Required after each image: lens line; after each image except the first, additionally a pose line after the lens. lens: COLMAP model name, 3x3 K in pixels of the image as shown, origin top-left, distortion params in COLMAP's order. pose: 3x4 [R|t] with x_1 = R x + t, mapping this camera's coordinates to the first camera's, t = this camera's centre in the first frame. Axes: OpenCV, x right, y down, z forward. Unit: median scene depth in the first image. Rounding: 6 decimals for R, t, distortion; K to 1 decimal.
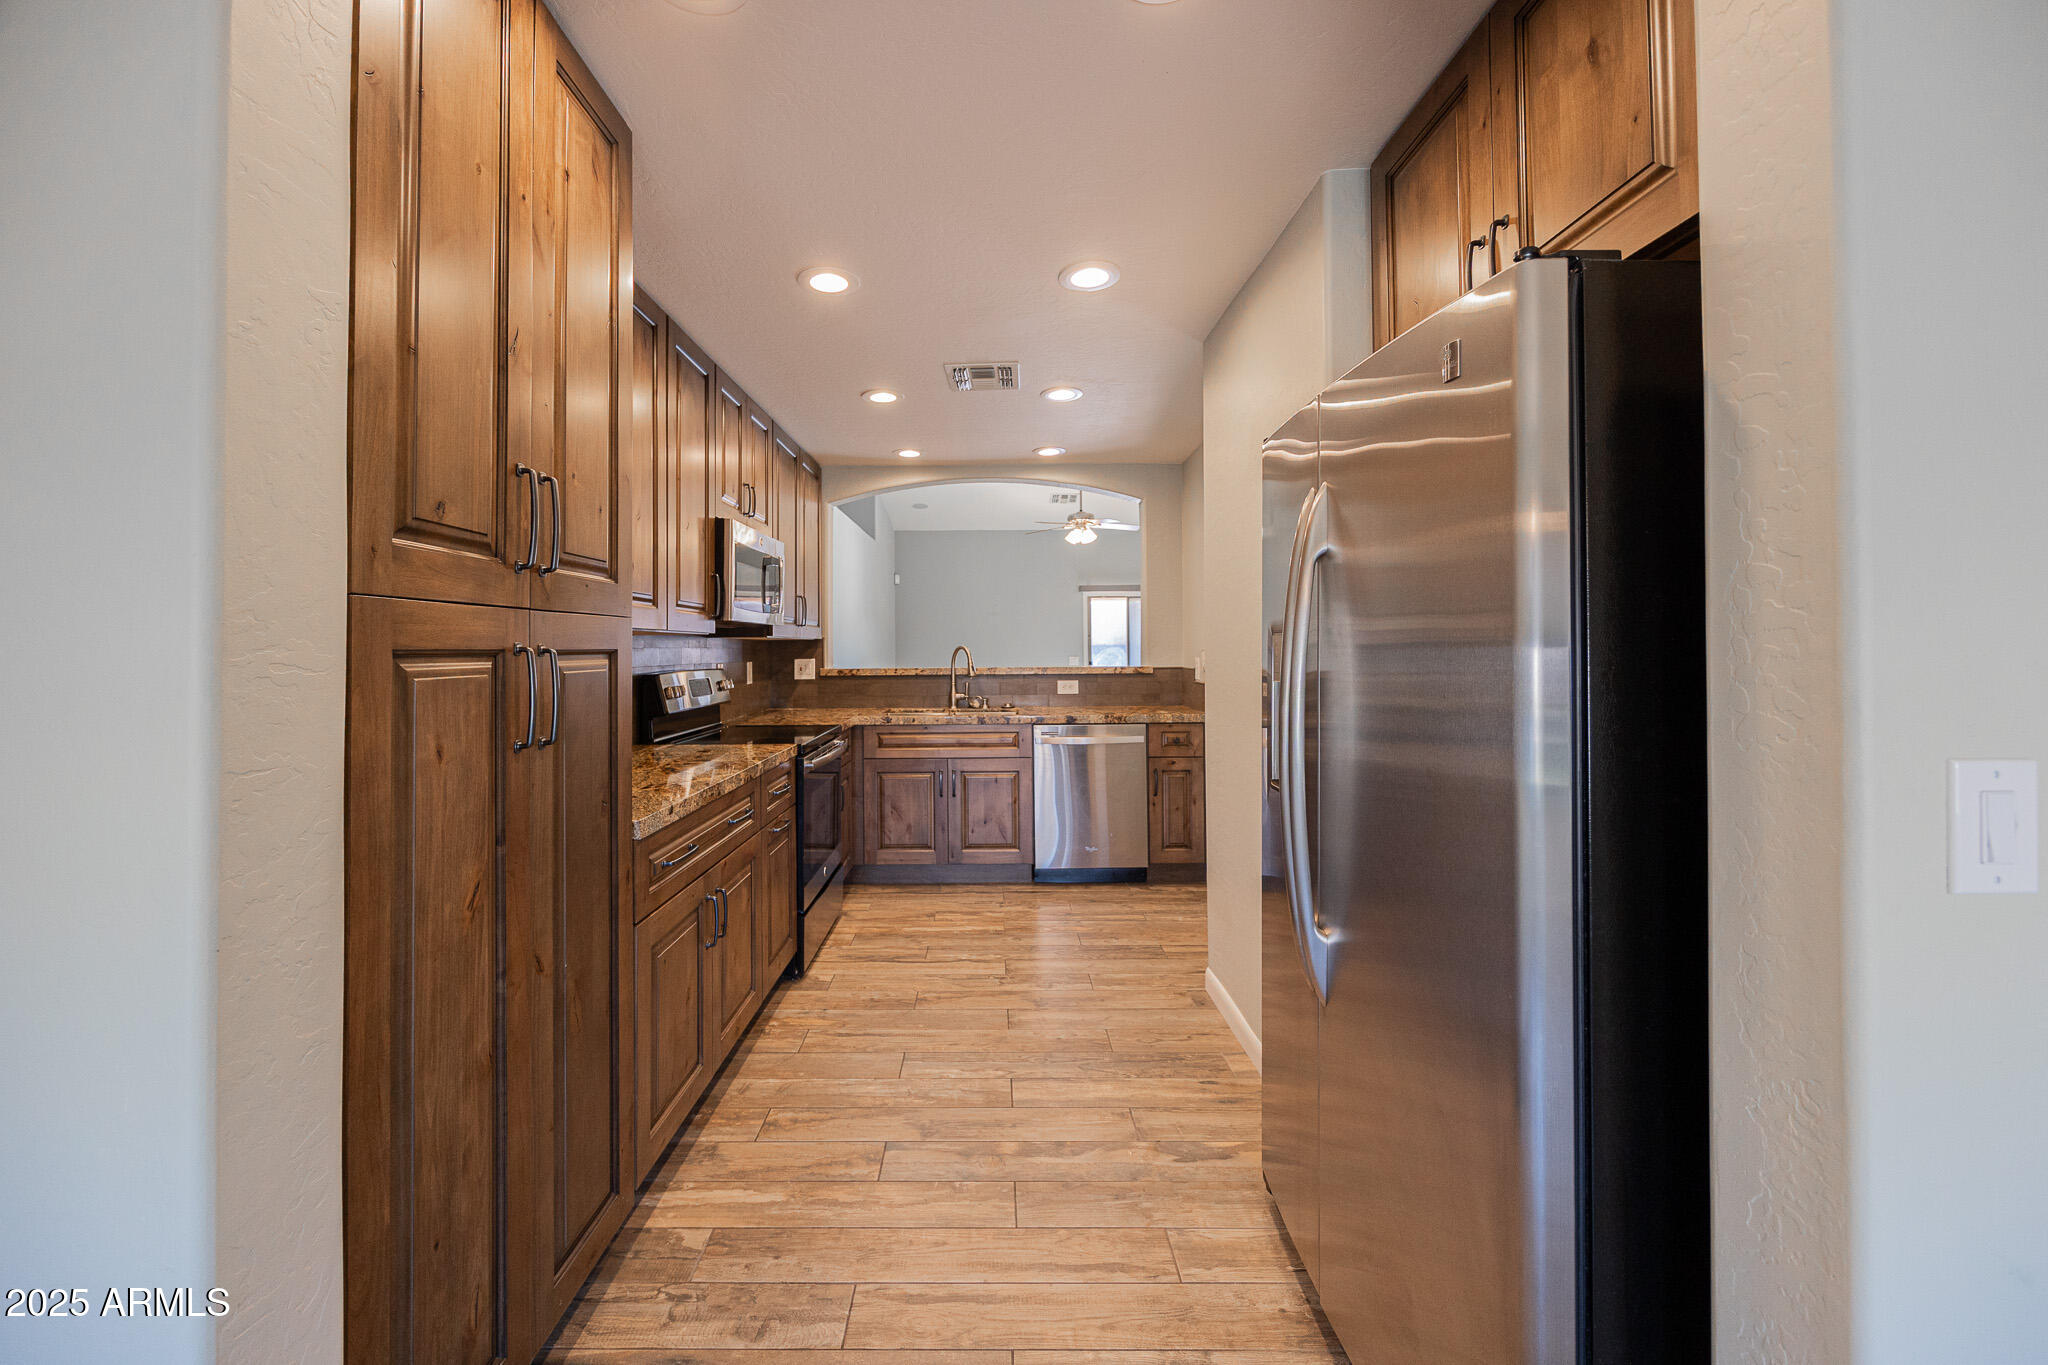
lens RADIAL K [[824.2, 0, 1035.1], [0, 824.2, 642.3], [0, 0, 1]] dist [-0.006714, -0.000029]
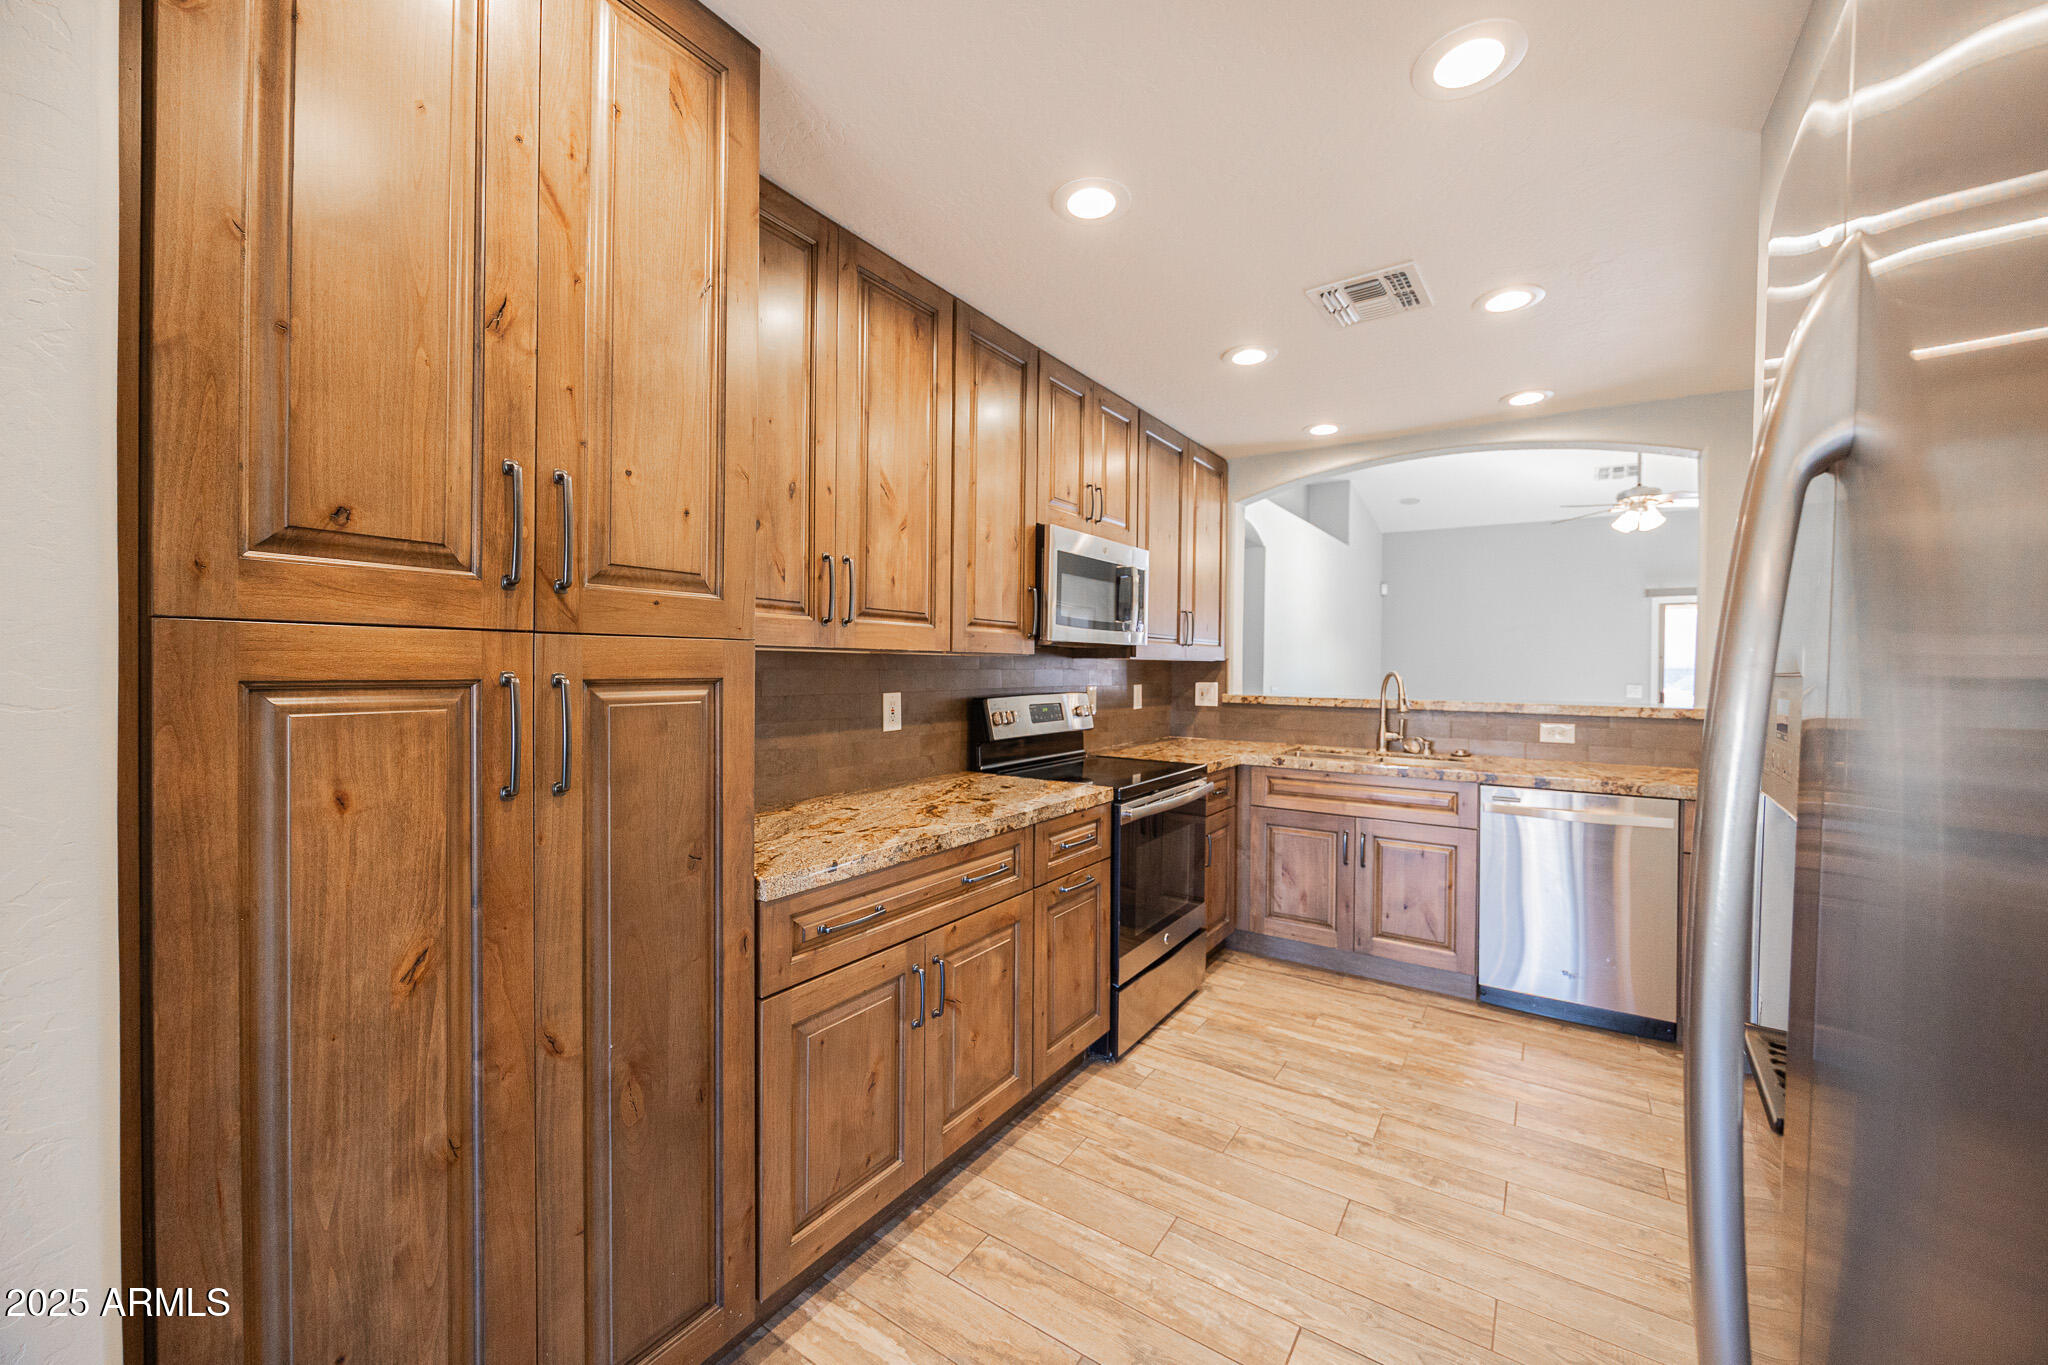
lens RADIAL K [[841.7, 0, 1025.2], [0, 841.7, 678.6], [0, 0, 1]] dist [-0.003787, -0.000195]
pose [[0.817567, 0.025635, -0.575263, 0.108424], [-0.012439, 0.999562, 0.026864, -0.007683], [0.575700, -0.014807, 0.817527, 0.208403]]
